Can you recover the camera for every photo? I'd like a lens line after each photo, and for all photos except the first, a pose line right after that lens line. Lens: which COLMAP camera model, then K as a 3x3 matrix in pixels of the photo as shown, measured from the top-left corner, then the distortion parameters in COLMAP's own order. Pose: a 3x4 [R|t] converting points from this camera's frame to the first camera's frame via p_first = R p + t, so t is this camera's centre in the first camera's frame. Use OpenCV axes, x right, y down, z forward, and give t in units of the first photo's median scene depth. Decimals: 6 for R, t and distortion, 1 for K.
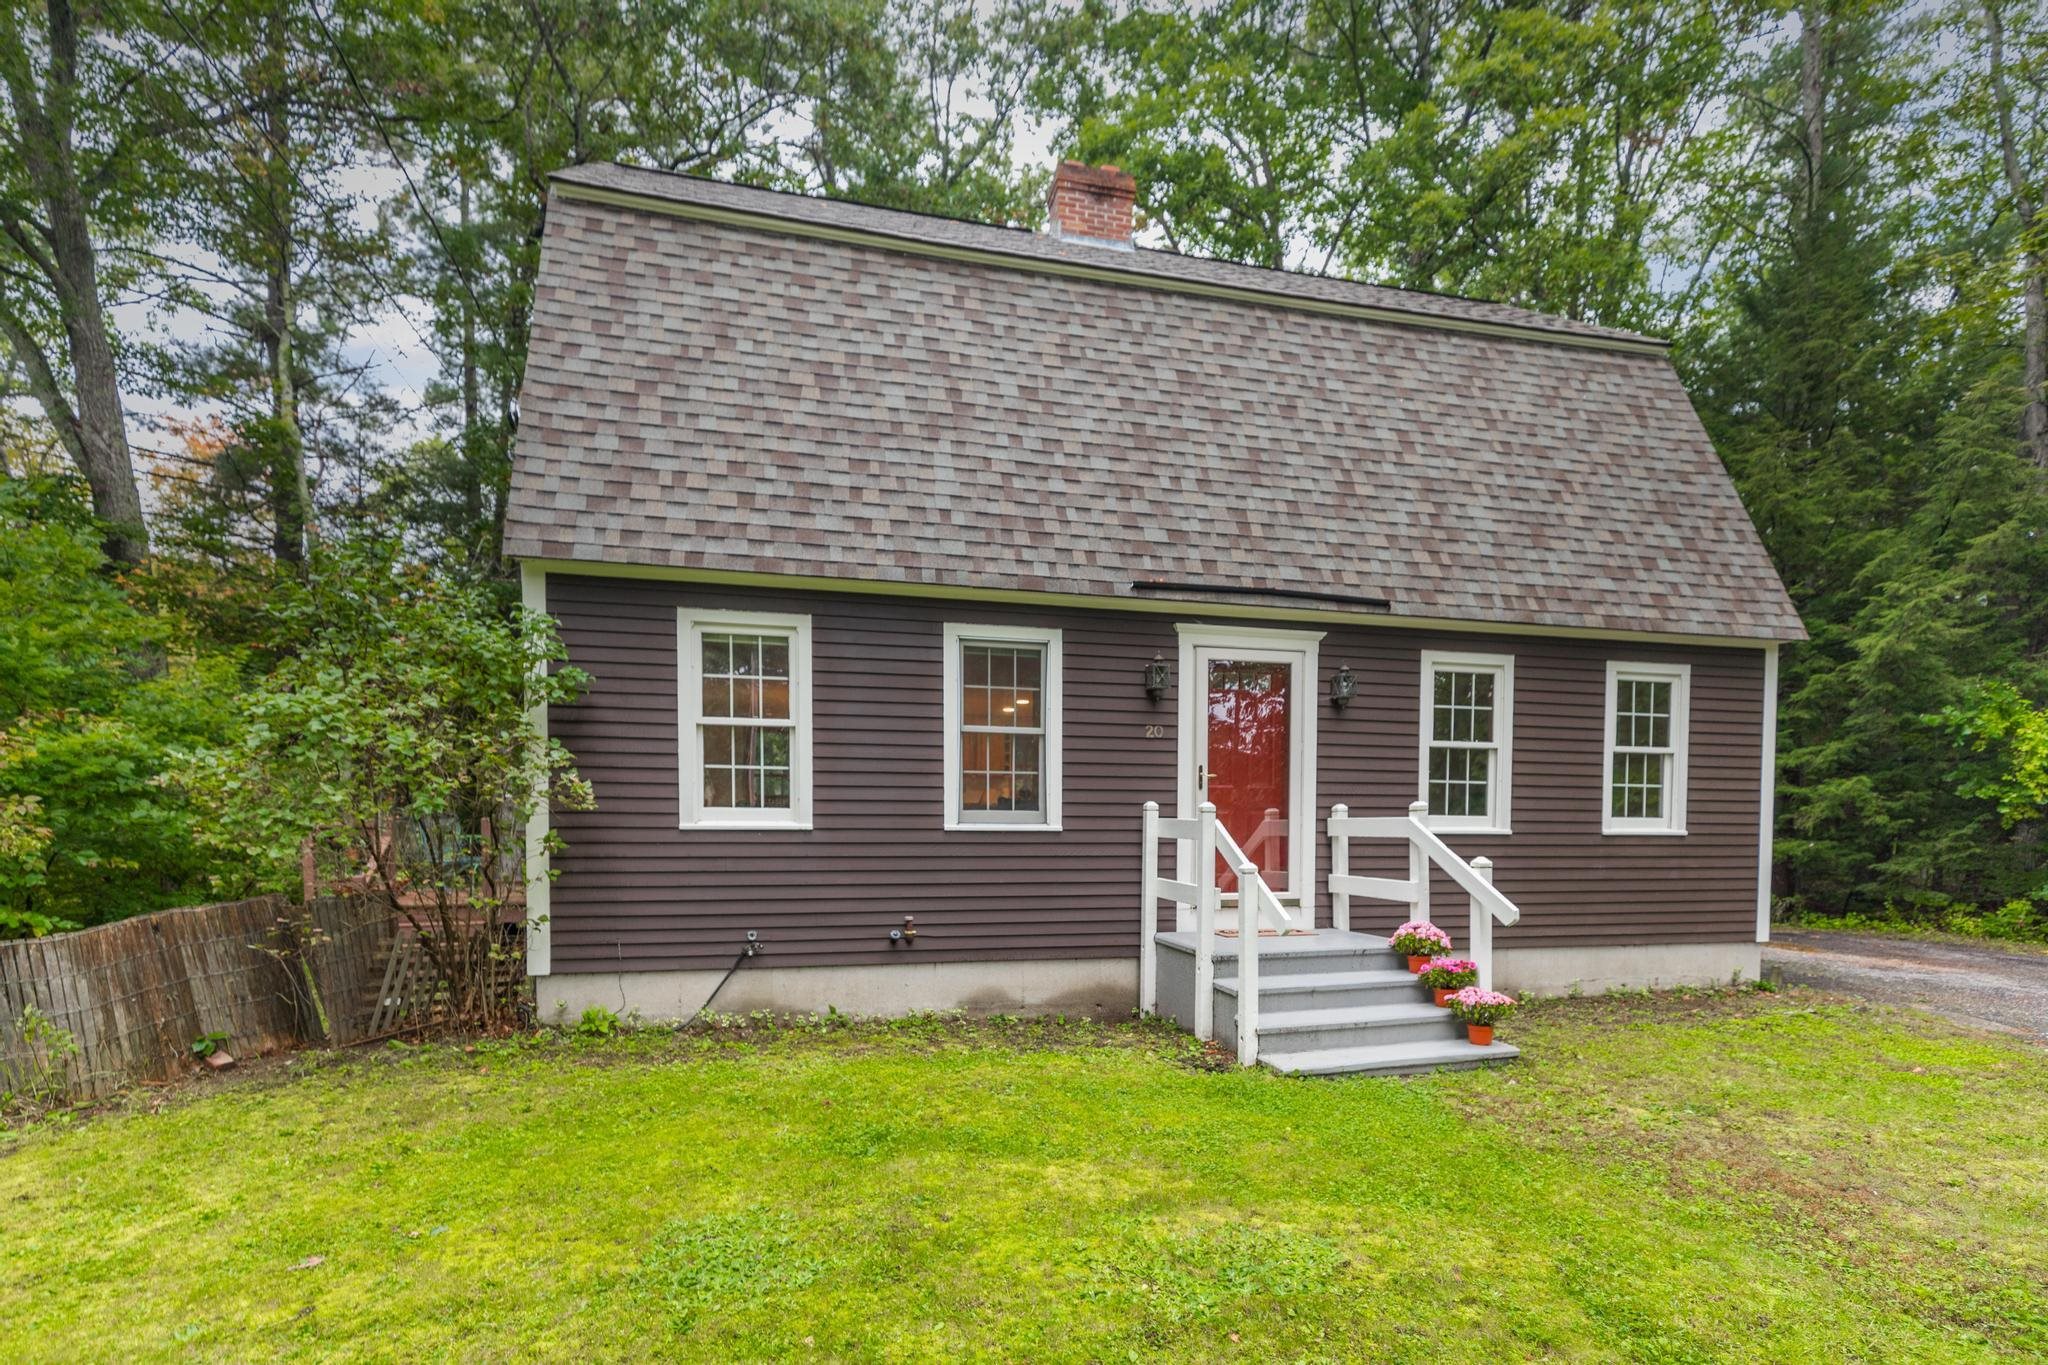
lens RADIAL K [[957.1, 0, 1003.1], [0, 957.1, 858.0], [0, 0, 1]] dist [0.007189, 0.000405]
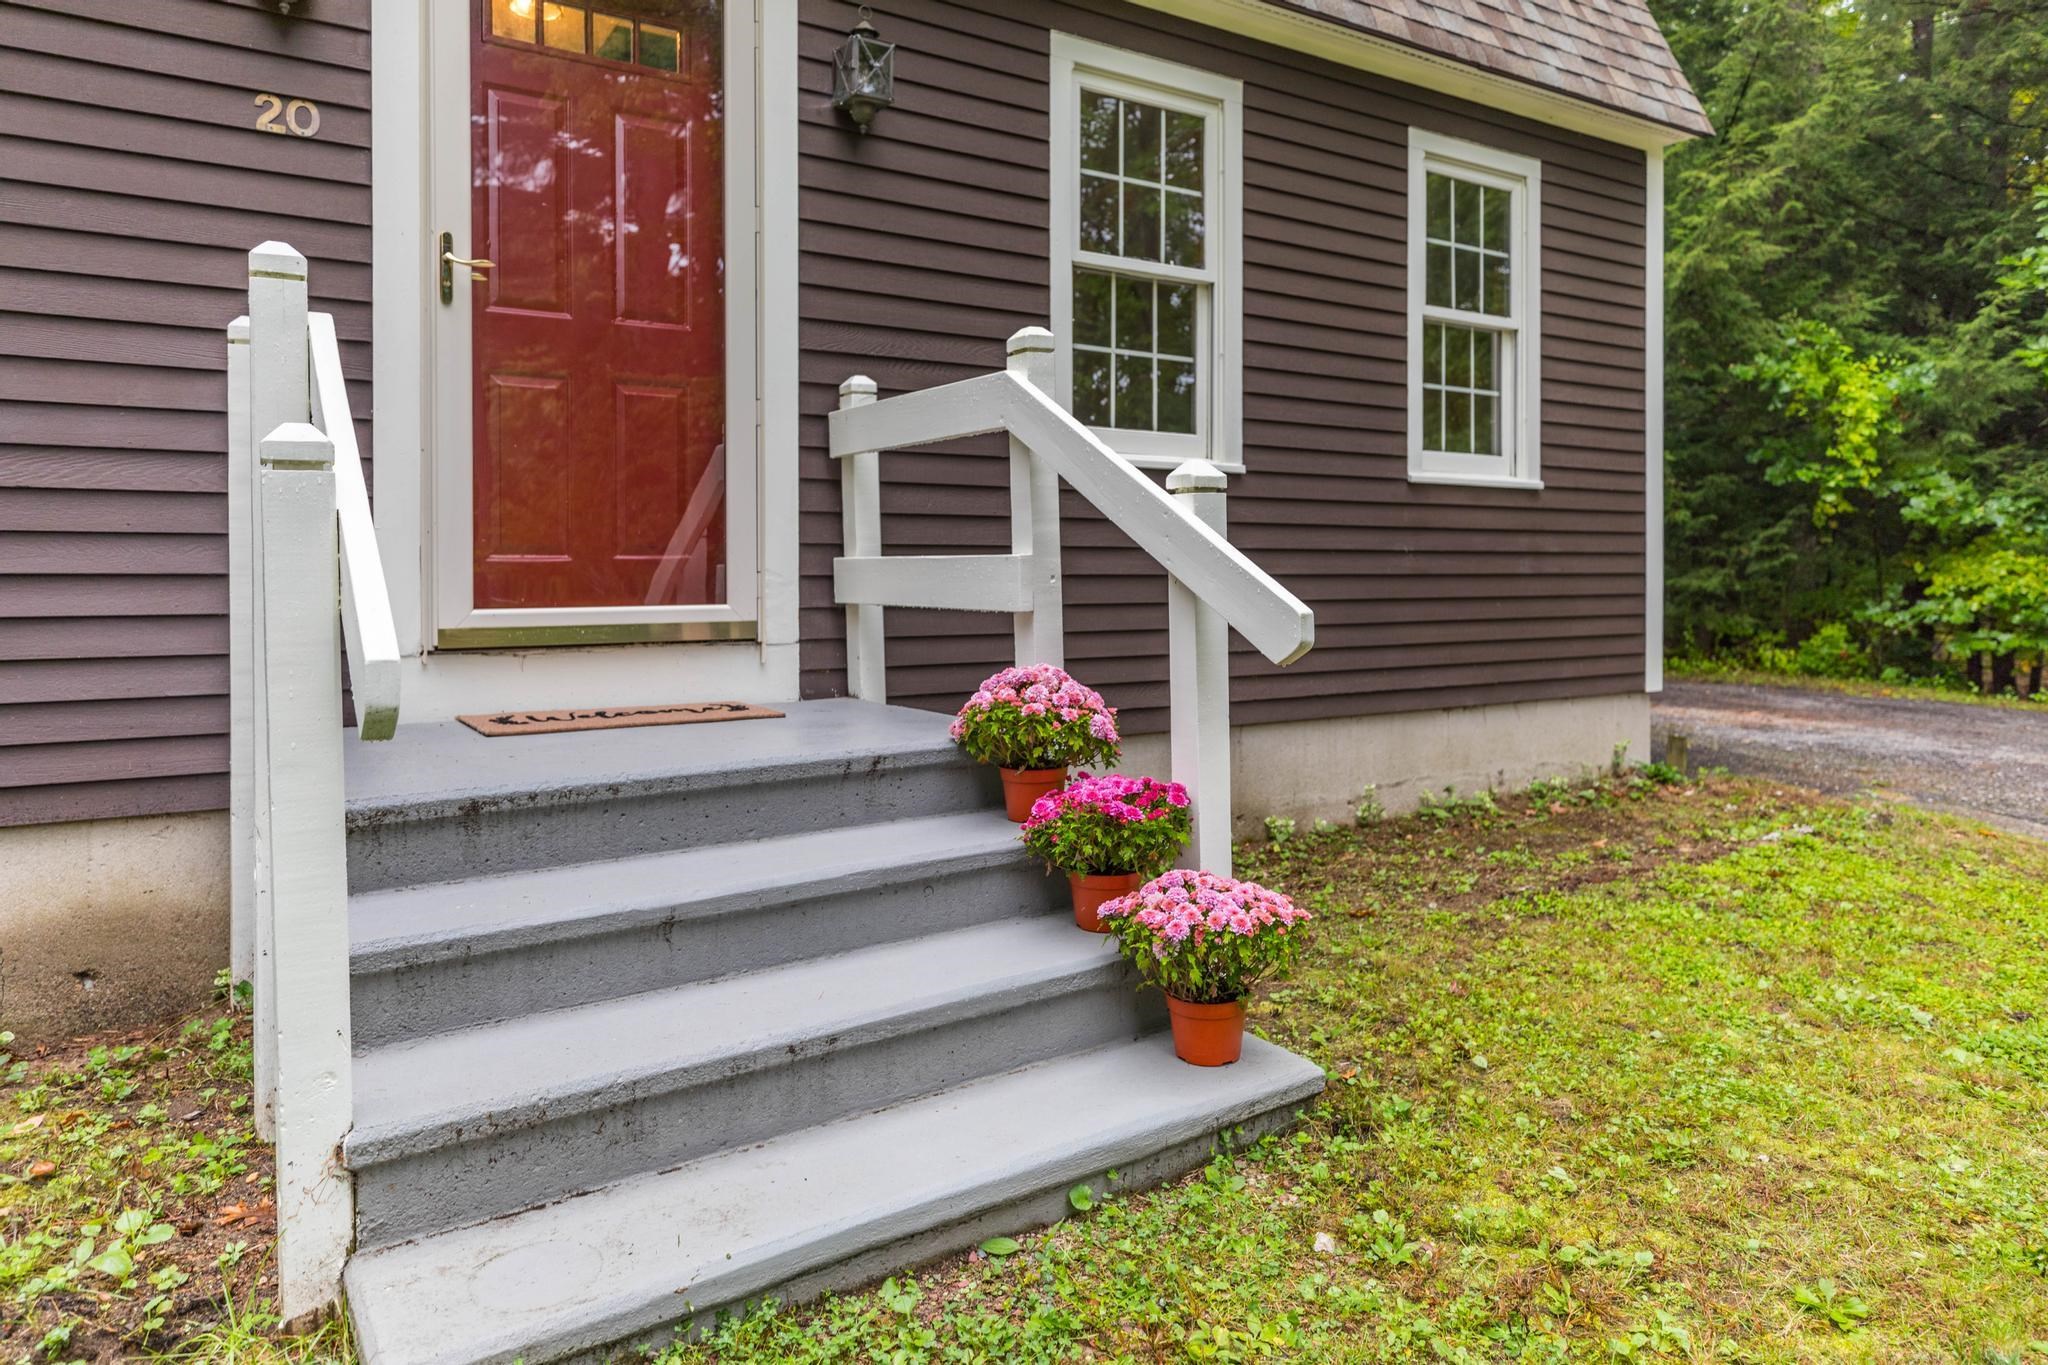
lens RADIAL K [[1357.8, 0, 1012.9], [0, 1357.8, 587.9], [0, 0, 1]] dist [-0.000846, -0.001122]
pose [[0.941417, -0.011097, 0.337061, 0.221969], [0.016372, 0.999784, -0.012810, 0.037368], [-0.336846, 0.017577, 0.941396, 0.459199]]
